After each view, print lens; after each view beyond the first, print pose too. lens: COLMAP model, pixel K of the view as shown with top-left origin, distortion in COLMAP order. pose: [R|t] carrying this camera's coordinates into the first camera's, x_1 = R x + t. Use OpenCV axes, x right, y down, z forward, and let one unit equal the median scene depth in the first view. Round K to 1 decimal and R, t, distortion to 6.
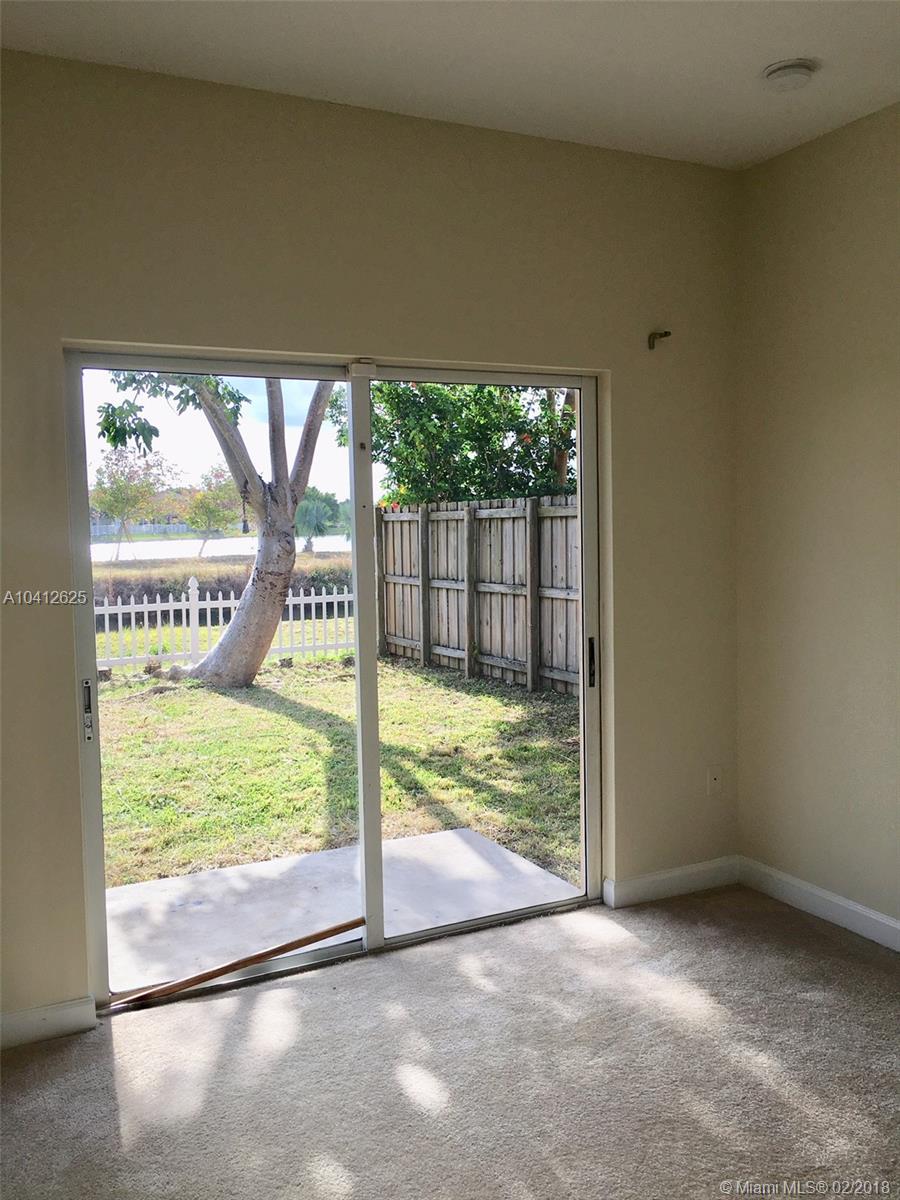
lens RADIAL K [[1069.7, 0, 450.0], [0, 1069.7, 600.0], [0, 0, 1]] dist [0.108724, -0.110073]
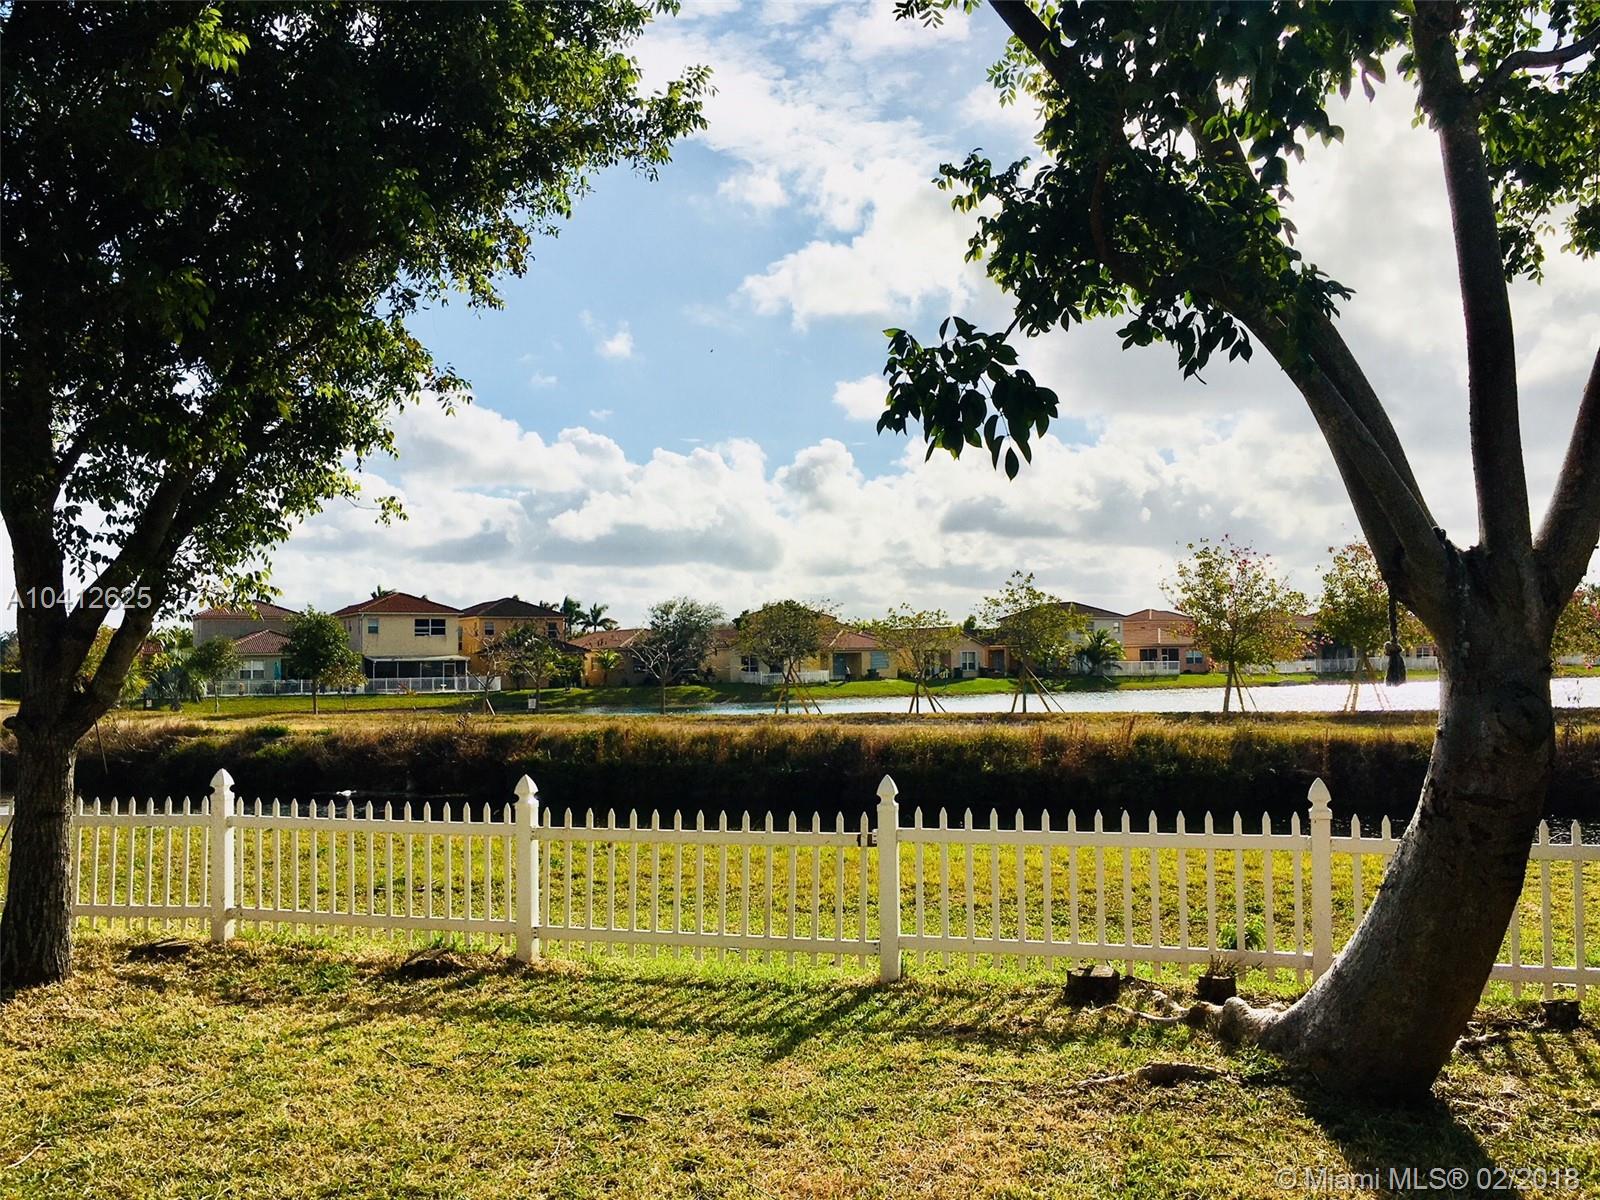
lens RADIAL K [[1426.3, 0, 800.0], [0, 1426.3, 600.0], [0, 0, 1]] dist [0.108724, -0.110073]
pose [[0.774707, -0.025489, -0.631806, -0.035458], [-0.043279, 0.994707, -0.093197, -0.038765], [0.630837, 0.099544, 0.769503, 0.521993]]
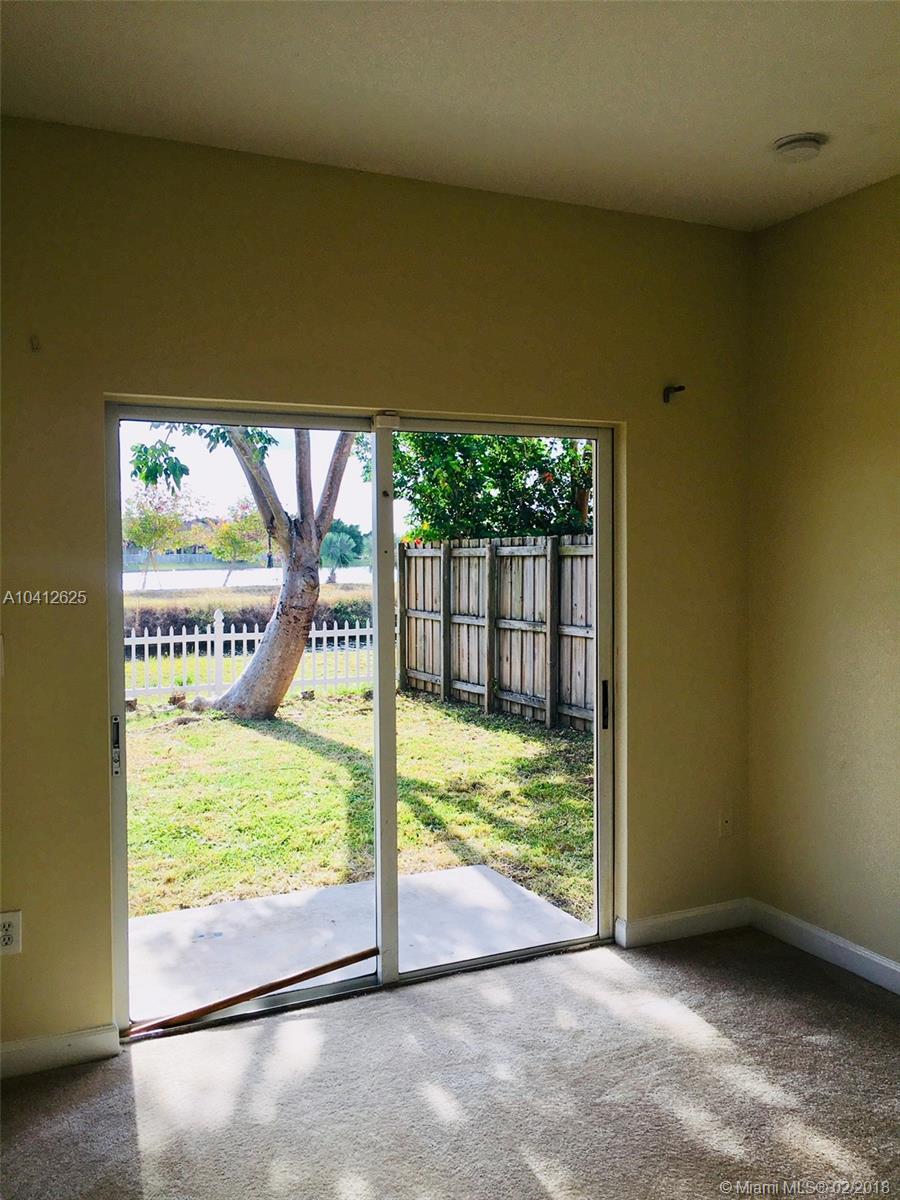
lens RADIAL K [[1069.7, 0, 450.0], [0, 1069.7, 600.0], [0, 0, 1]] dist [0.108724, -0.110073]
pose [[0.999681, 0.013678, -0.021243, 0.001707], [-0.014302, 0.999462, -0.029529, -0.004247], [0.020828, 0.029824, 0.999338, -0.013726]]
